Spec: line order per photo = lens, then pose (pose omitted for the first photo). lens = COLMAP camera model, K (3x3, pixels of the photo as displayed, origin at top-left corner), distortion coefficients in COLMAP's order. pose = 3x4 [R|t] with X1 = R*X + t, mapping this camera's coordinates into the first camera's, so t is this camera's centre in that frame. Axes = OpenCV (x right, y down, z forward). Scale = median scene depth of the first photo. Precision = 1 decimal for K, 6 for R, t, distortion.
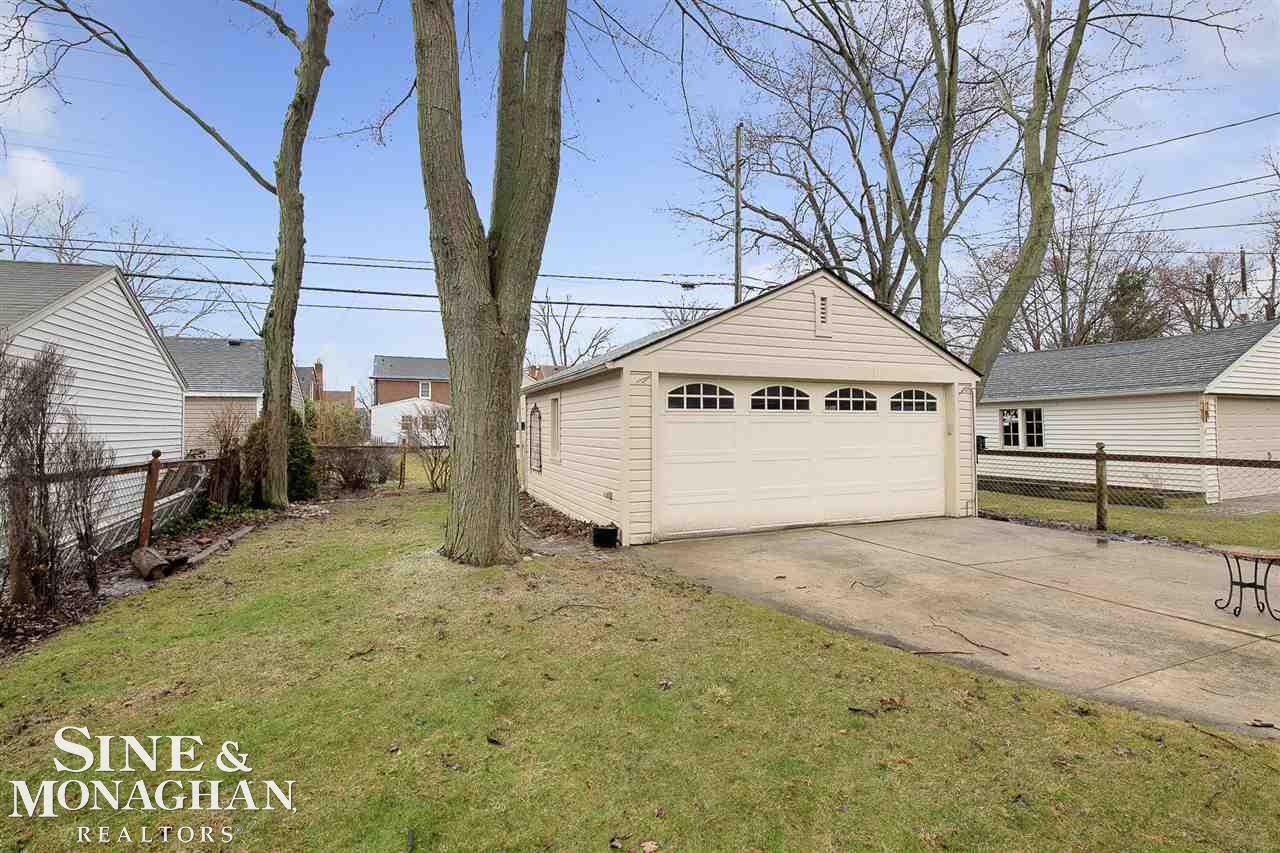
lens RADIAL K [[552.1, 0, 640.0], [0, 552.1, 426.5], [0, 0, 1]] dist [0.001520, 0.000124]
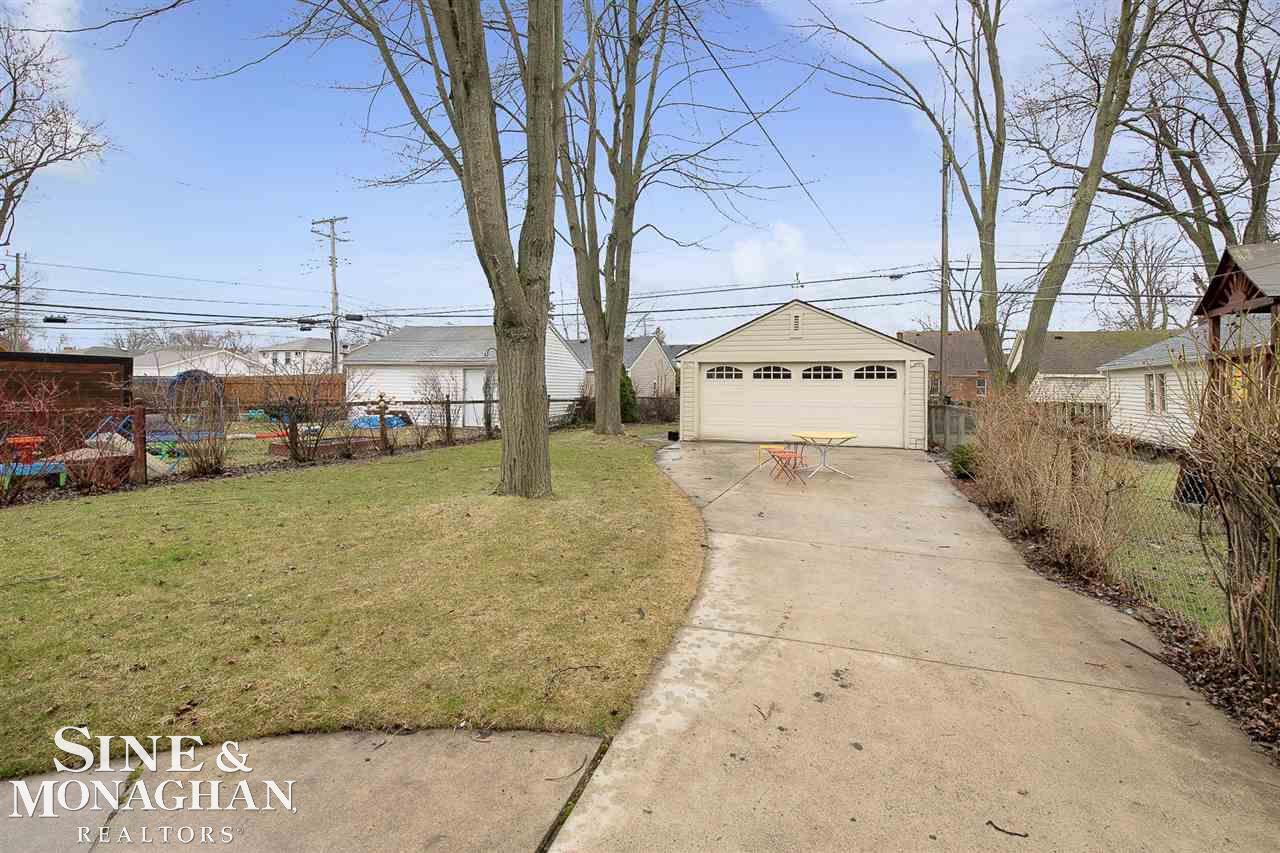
lens RADIAL K [[552.1, 0, 640.0], [0, 552.1, 426.5], [0, 0, 1]] dist [0.001520, 0.000124]
pose [[0.752334, 0.047479, -0.657069, 1.149063], [-0.016987, 0.998466, 0.052698, 0.039192], [0.658563, -0.028484, 0.751986, -0.694717]]
